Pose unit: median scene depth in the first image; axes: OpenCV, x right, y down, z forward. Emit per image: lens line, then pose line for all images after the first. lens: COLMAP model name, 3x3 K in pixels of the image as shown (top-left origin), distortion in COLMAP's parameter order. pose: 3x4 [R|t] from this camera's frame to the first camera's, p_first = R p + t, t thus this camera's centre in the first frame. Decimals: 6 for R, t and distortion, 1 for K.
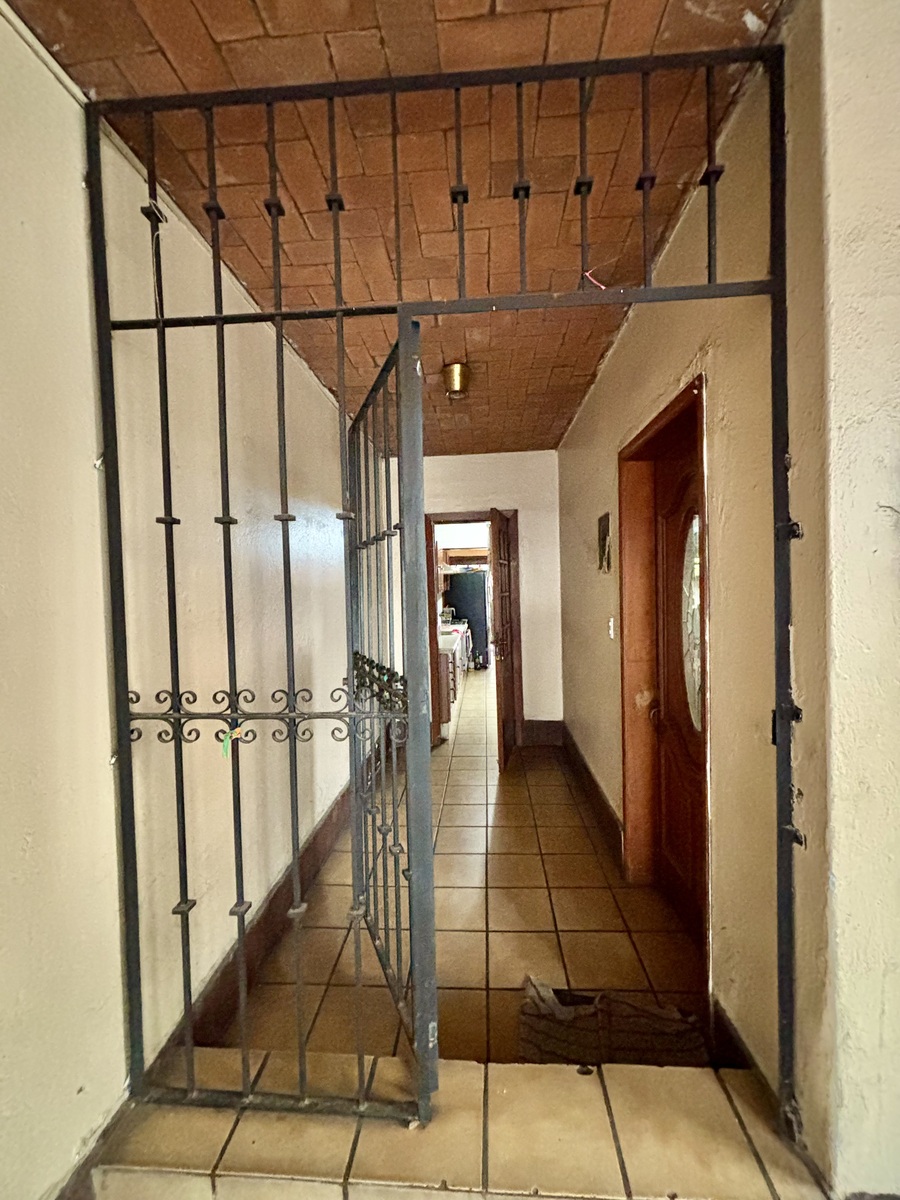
lens RADIAL K [[482.0, 0, 451.6], [0, 482.0, 599.7], [0, 0, 1]] dist [-0.000966, 0.001416]
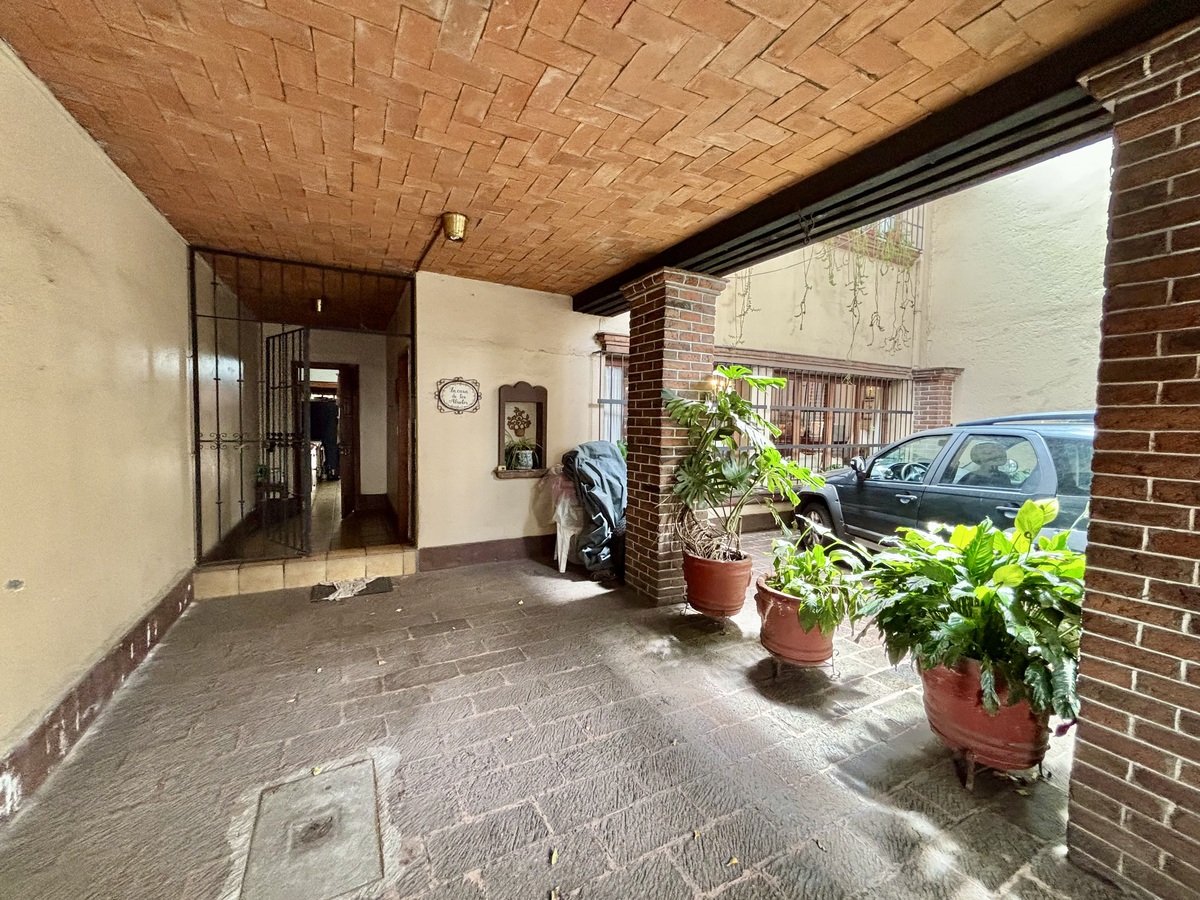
lens RADIAL K [[482.0, 0, 591.7], [0, 482.0, 449.5], [0, 0, 1]] dist [-0.000966, 0.001416]
pose [[0.853514, 0.018160, 0.520754, -0.051729], [-0.033429, 0.999242, 0.019943, 0.062438], [-0.519997, -0.034429, 0.853474, -1.242353]]
